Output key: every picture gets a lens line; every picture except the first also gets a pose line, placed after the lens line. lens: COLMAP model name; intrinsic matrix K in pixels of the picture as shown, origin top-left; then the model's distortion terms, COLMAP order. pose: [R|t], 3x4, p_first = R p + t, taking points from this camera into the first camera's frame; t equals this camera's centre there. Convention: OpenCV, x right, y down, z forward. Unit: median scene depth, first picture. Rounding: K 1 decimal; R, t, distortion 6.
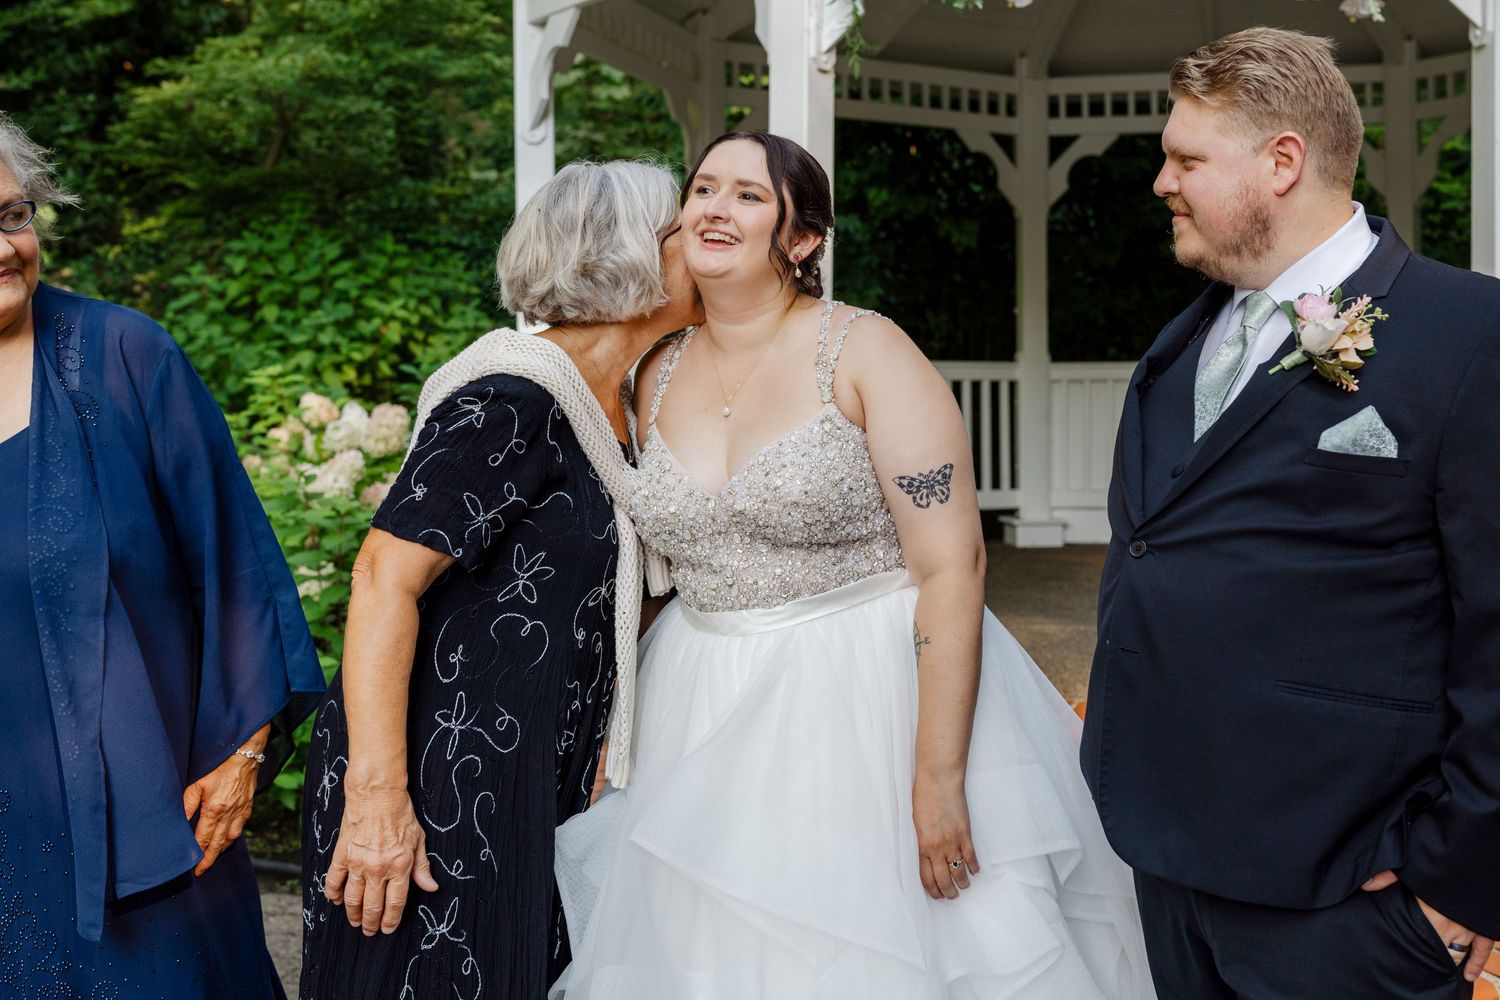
lens RADIAL K [[1831.1, 0, 961.3], [0, 1831.1, 370.2], [0, 0, 1]] dist [-0.001115, 0.001356]
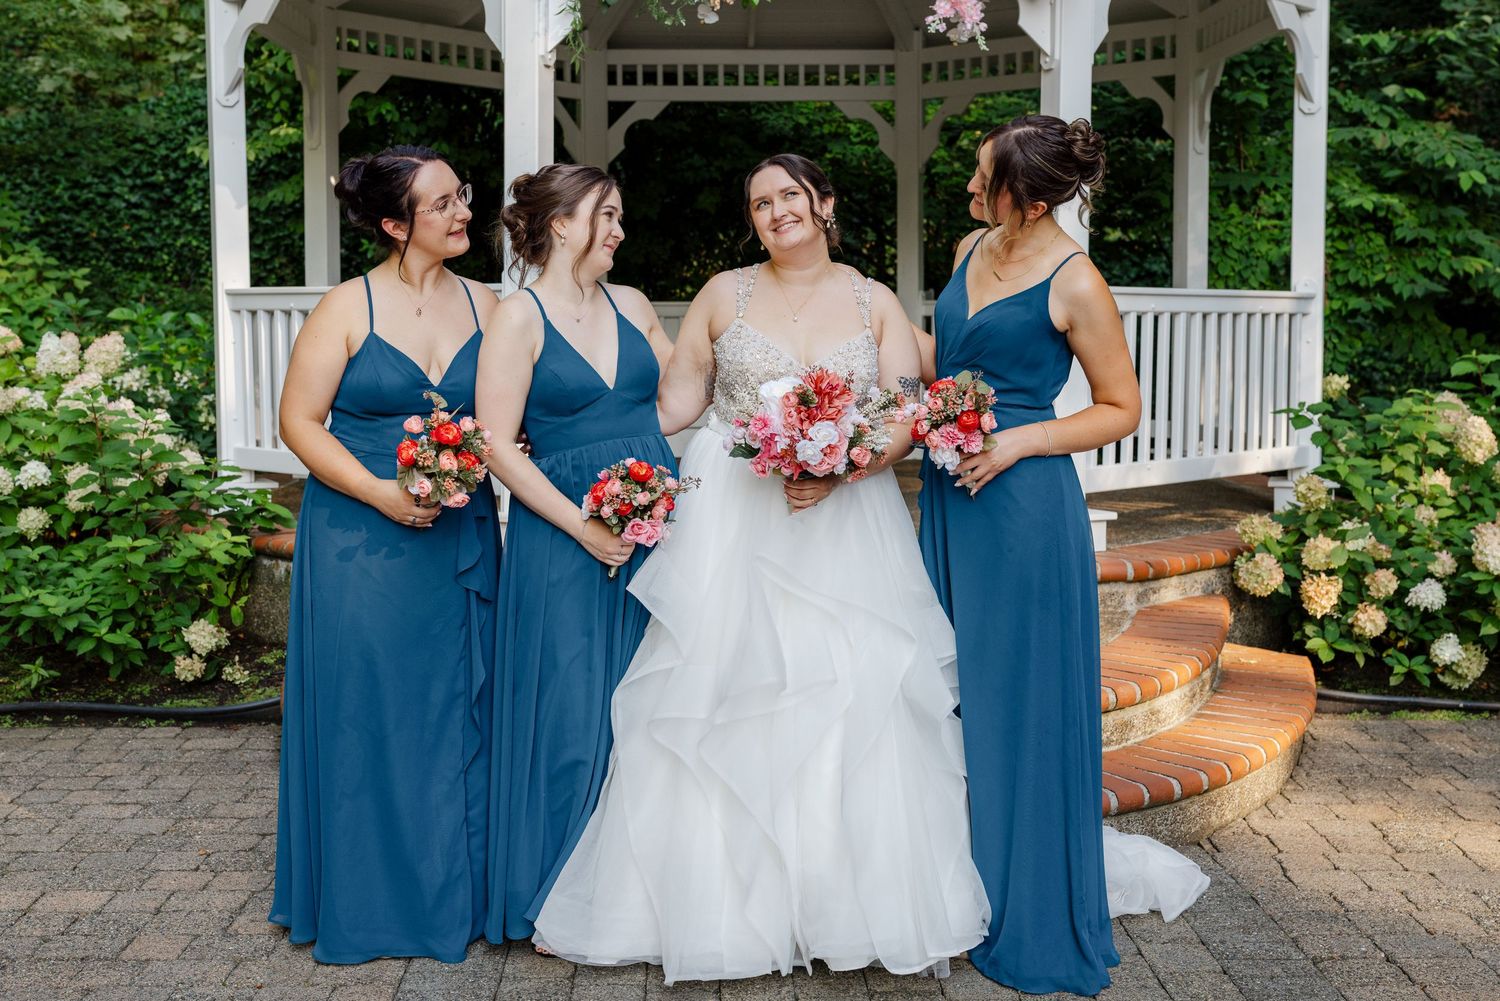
lens RADIAL K [[1876.5, 0, 780.9], [0, 1876.5, 453.1], [0, 0, 1]] dist [-0.003526, 0.016146]
pose [[0.971931, -0.012191, 0.234948, -0.125315], [-0.005432, 0.997227, 0.074215, 0.002811], [-0.235202, -0.073408, 0.969170, -0.170361]]
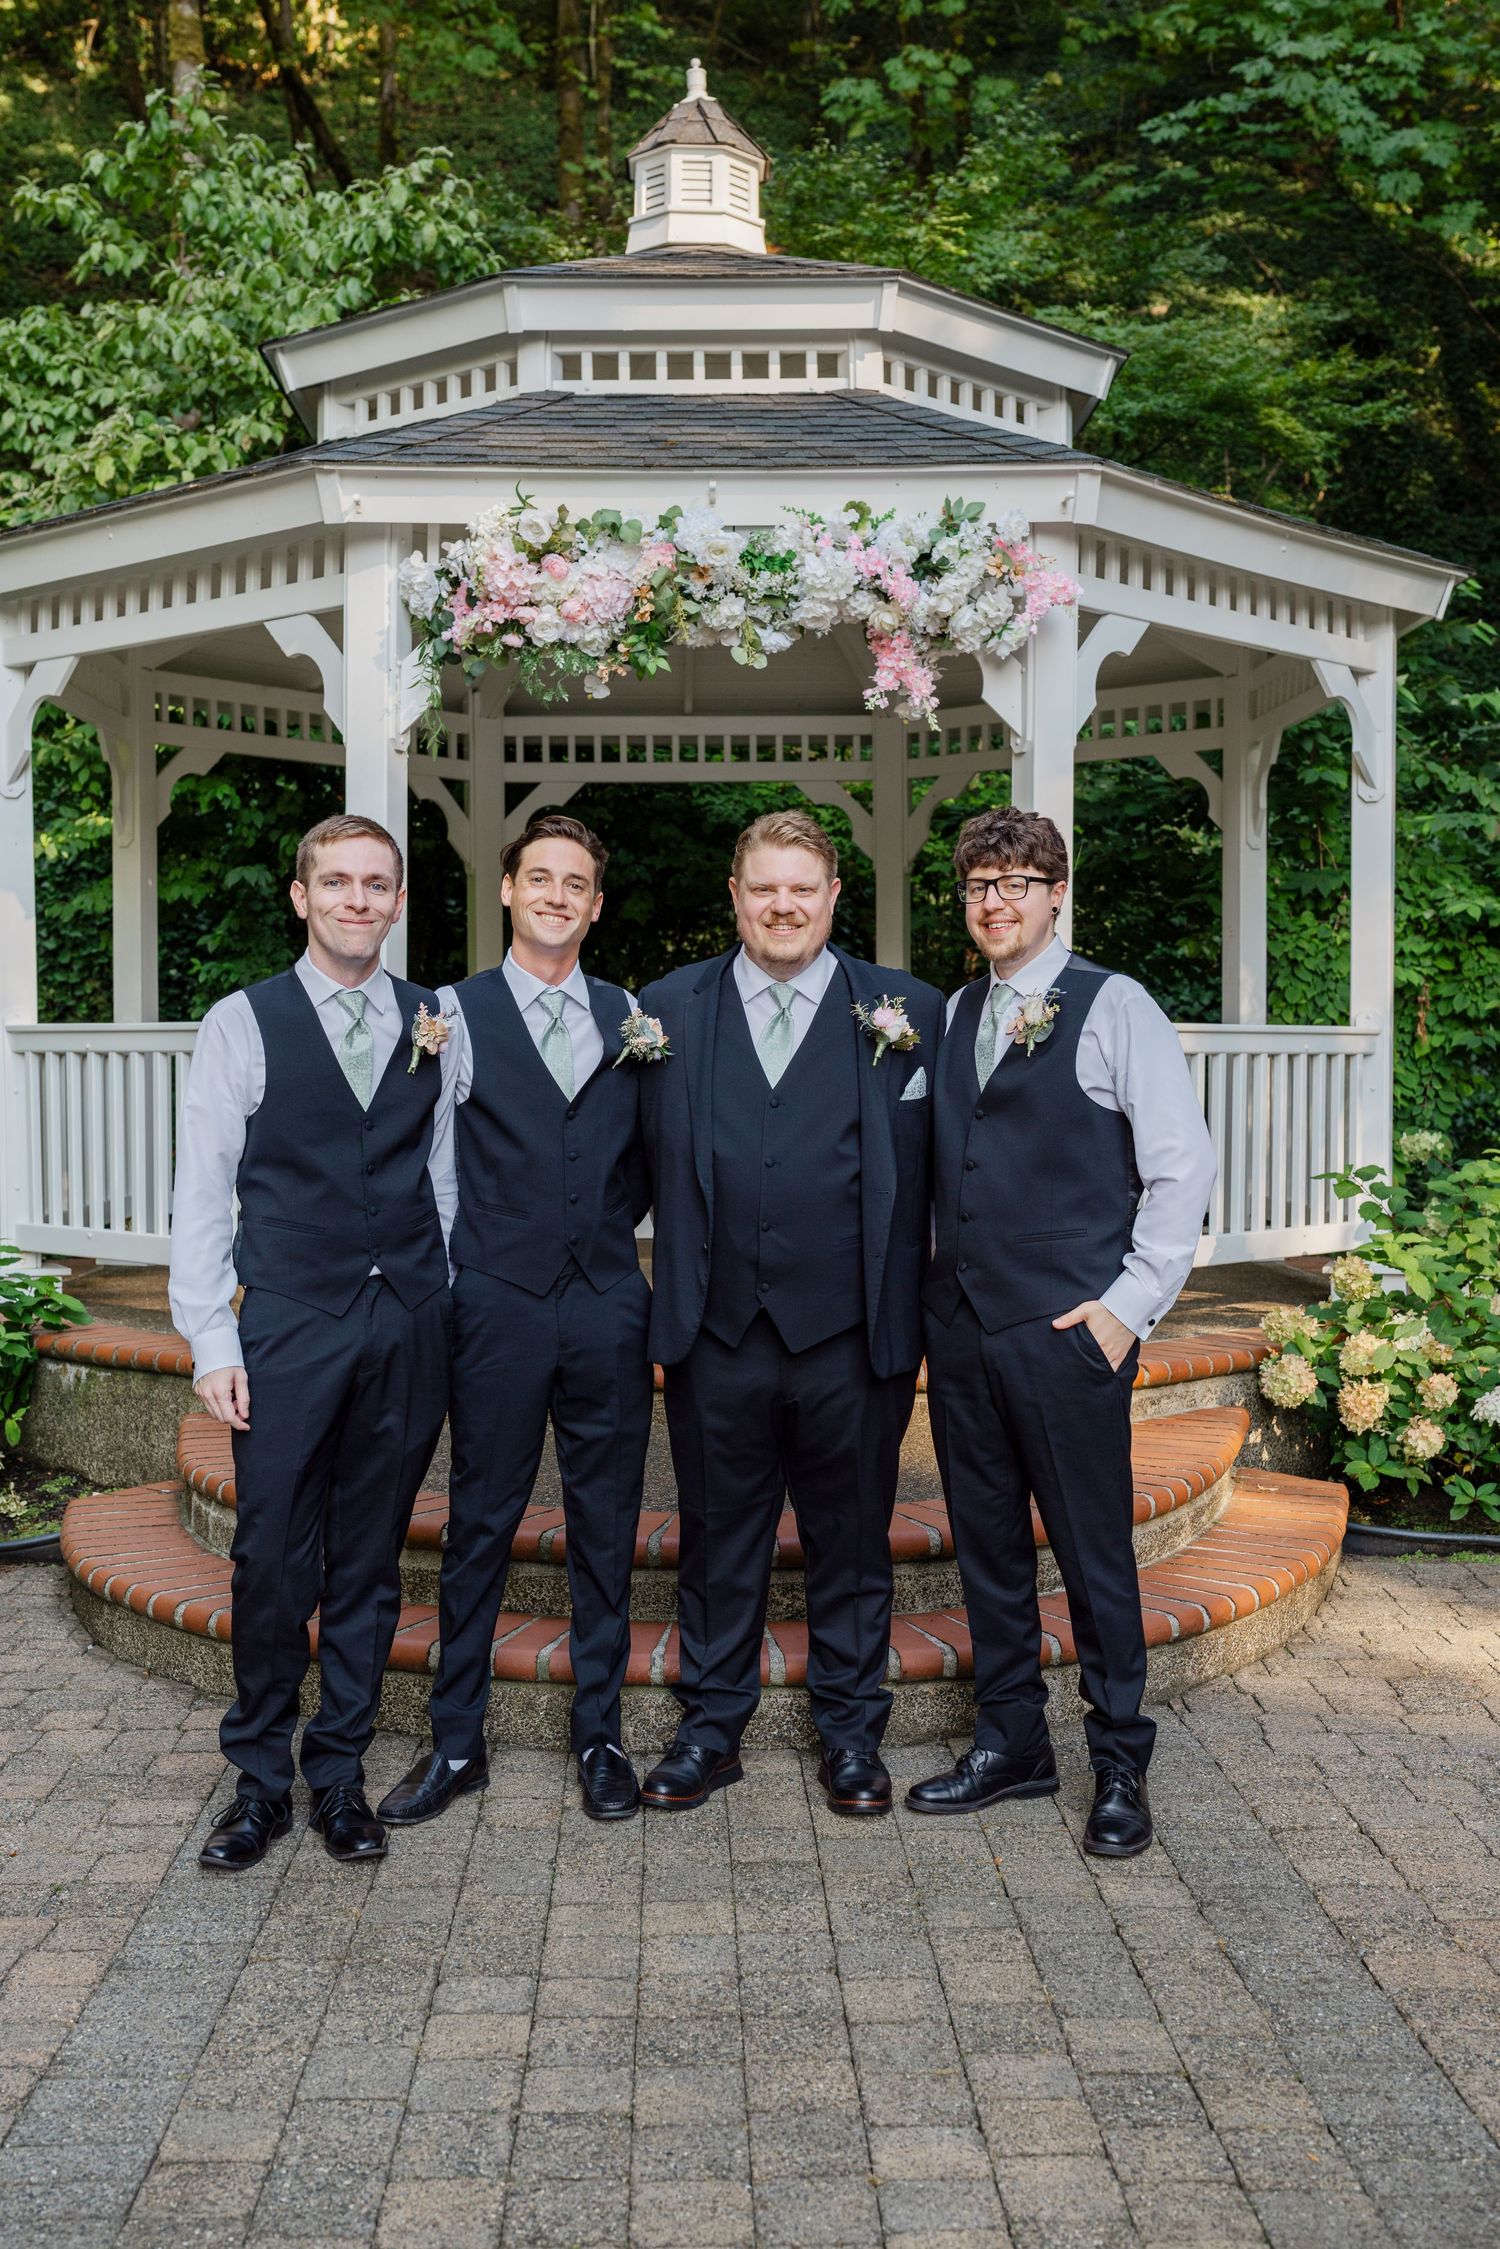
lens RADIAL K [[2557.0, 0, 752.0], [0, 2557.0, 1161.0], [0, 0, 1]] dist [0.000127, -0.008049]
pose [[0.975487, -0.006160, 0.219970, -0.110203], [-0.003577, 0.999032, 0.043840, 0.000588], [-0.220027, -0.043553, 0.974521, -0.244153]]
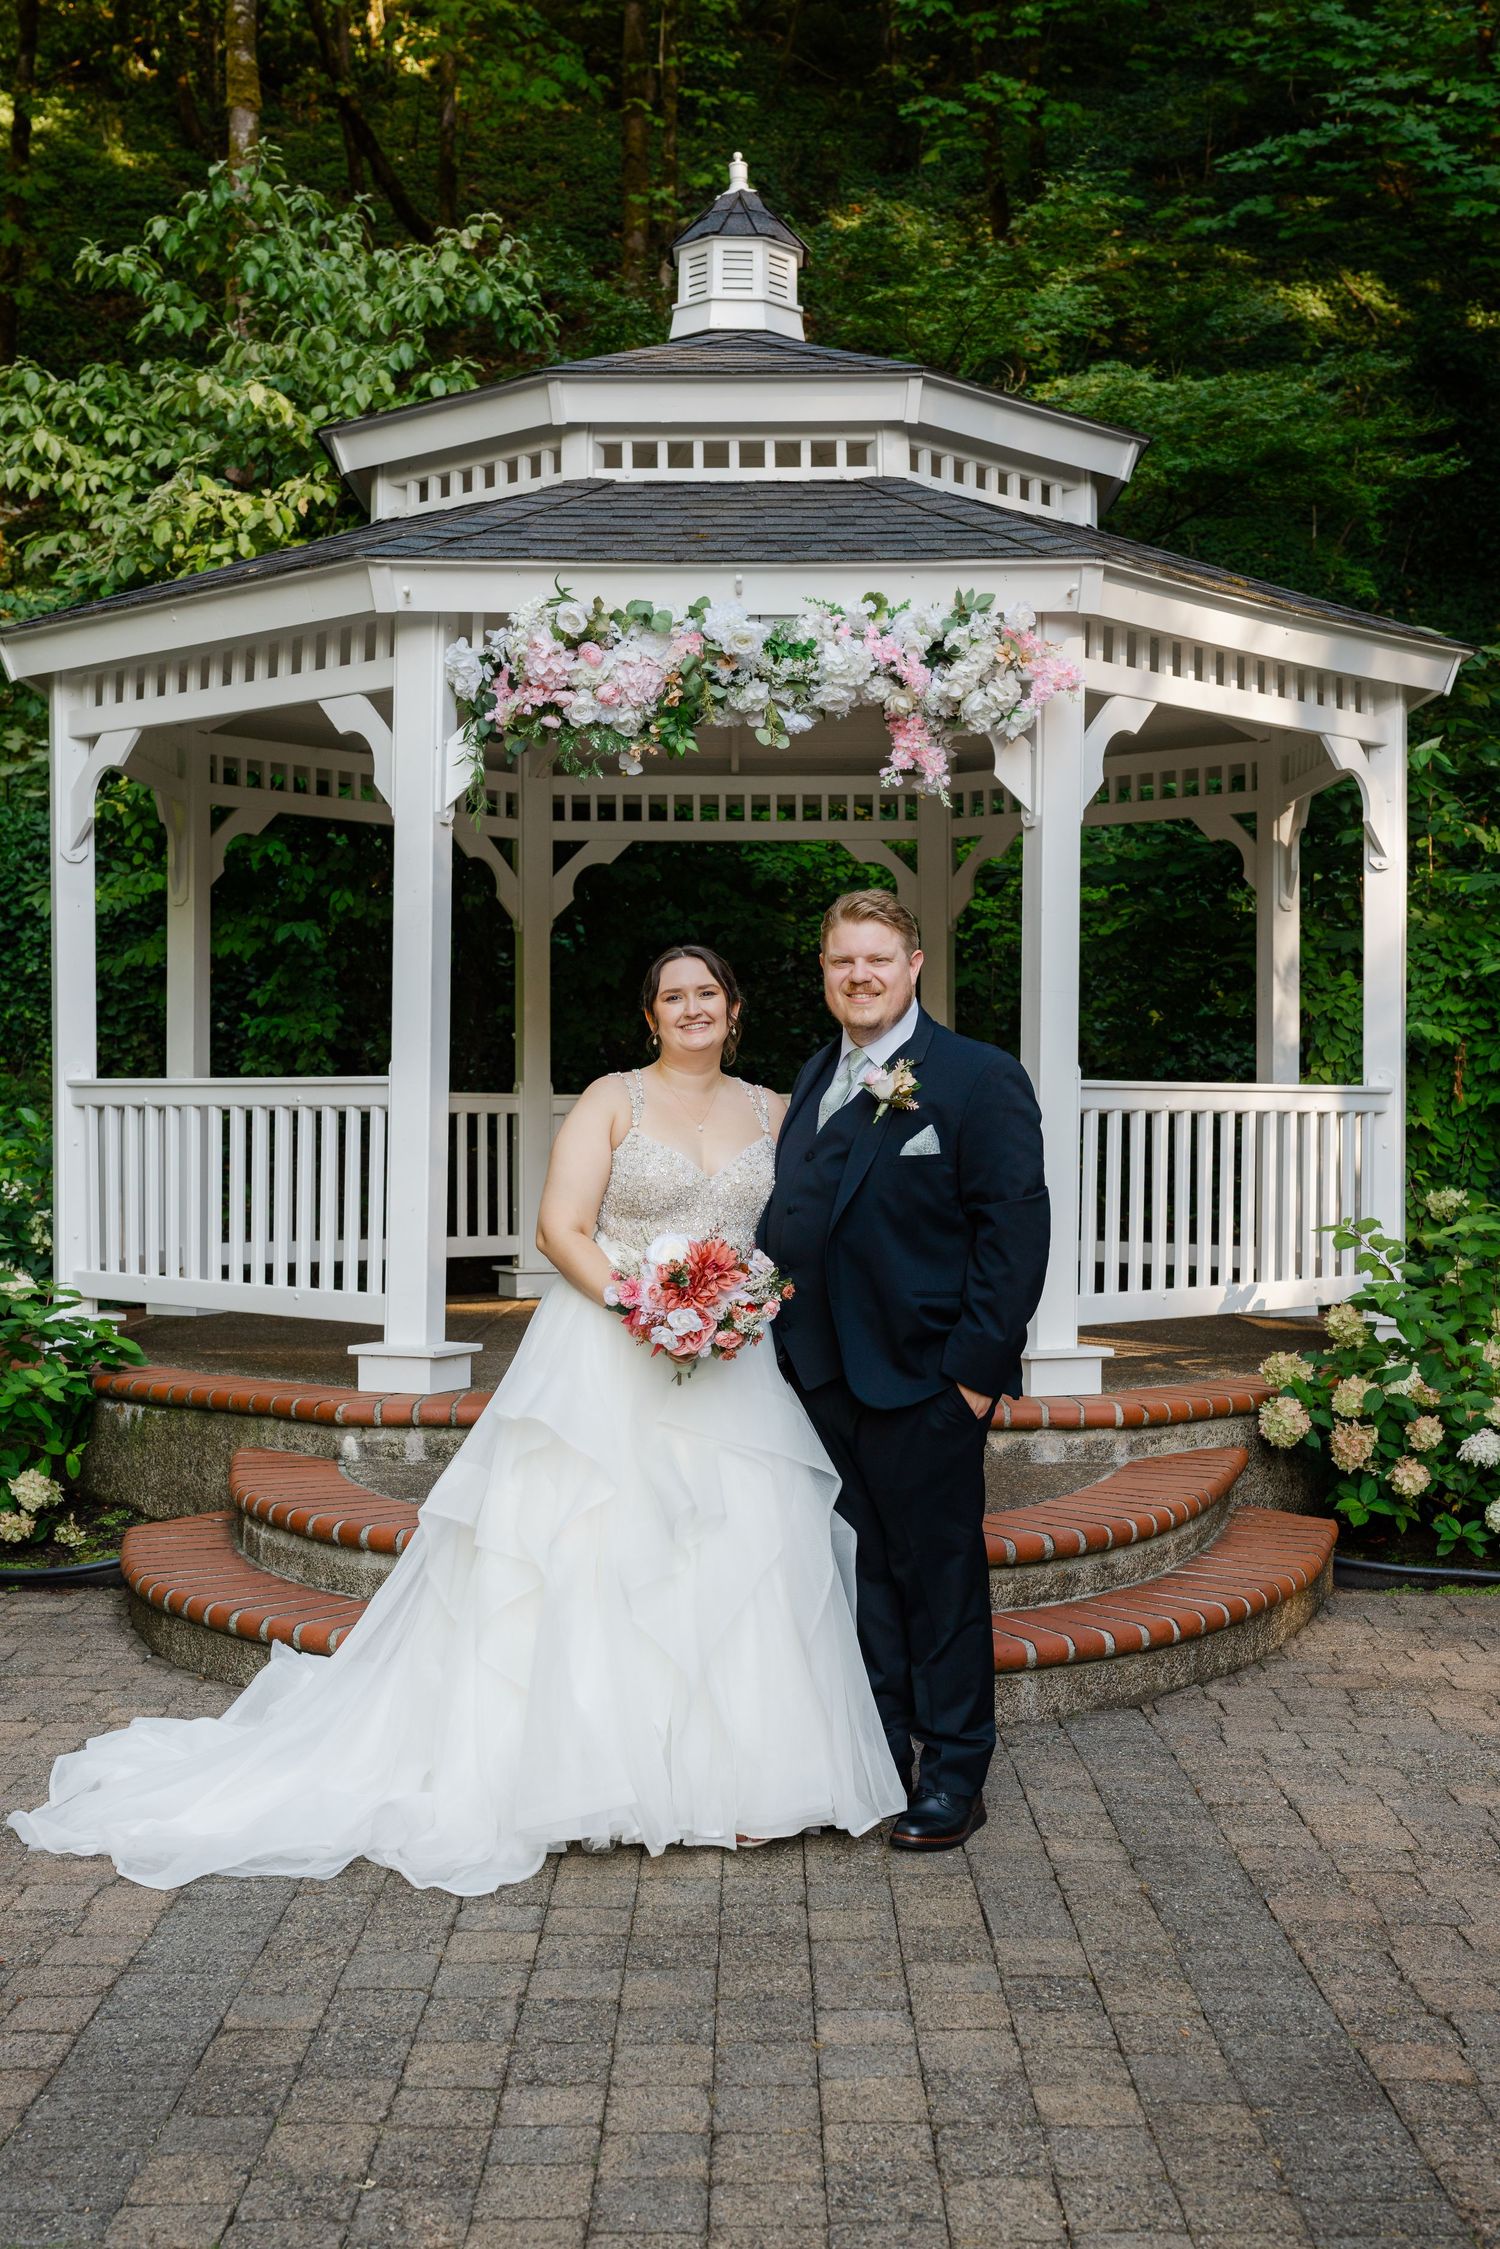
lens RADIAL K [[2779.0, 0, 809.0], [0, 2779.0, 1134.6], [0, 0, 1]] dist [-0.000498, 0.000358]
pose [[0.977687, 0.004594, 0.210017, -0.116001], [-0.007026, 0.999917, 0.010837, 0.000273], [-0.209950, -0.012071, 0.977638, -0.362101]]
